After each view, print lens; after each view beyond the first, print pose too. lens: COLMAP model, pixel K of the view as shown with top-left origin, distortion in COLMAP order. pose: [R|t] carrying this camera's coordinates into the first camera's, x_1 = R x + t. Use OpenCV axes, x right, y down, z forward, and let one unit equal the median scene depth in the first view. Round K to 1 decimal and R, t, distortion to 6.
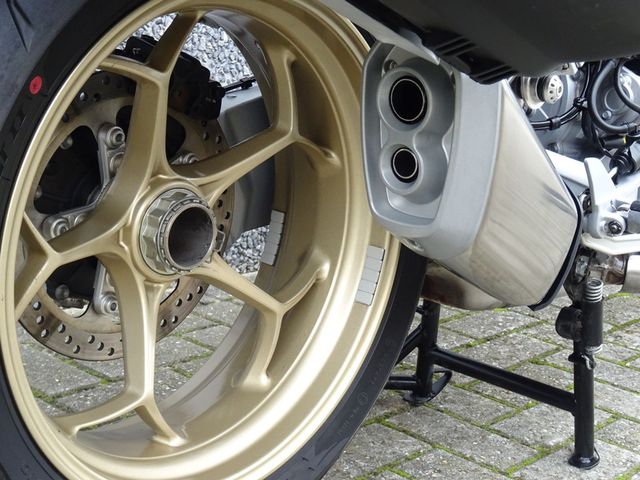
lens RADIAL K [[1086.2, 0, 320.2], [0, 1086.2, 240.0], [0, 0, 1]] dist [-0.033781, 0.000000]
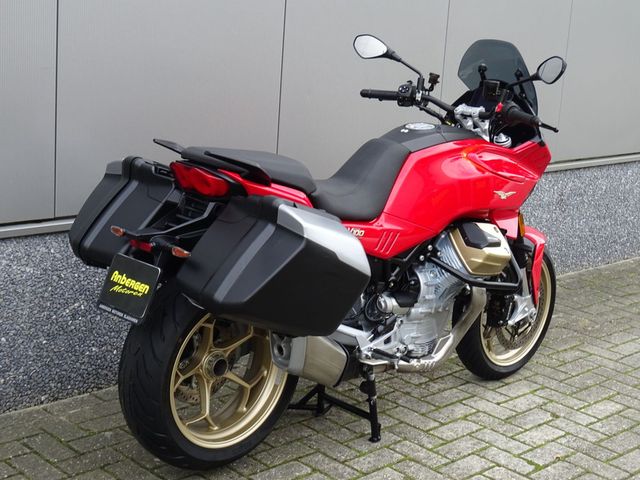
lens RADIAL K [[1086.2, 0, 319.9], [0, 1086.2, 240.1], [0, 0, 1]] dist [-0.033781, 0.000000]
pose [[0.998047, 0.004691, -0.062296, 0.358956], [-0.004672, 0.999989, 0.000450, -0.362422], [0.062297, -0.000158, 0.998058, -2.117607]]
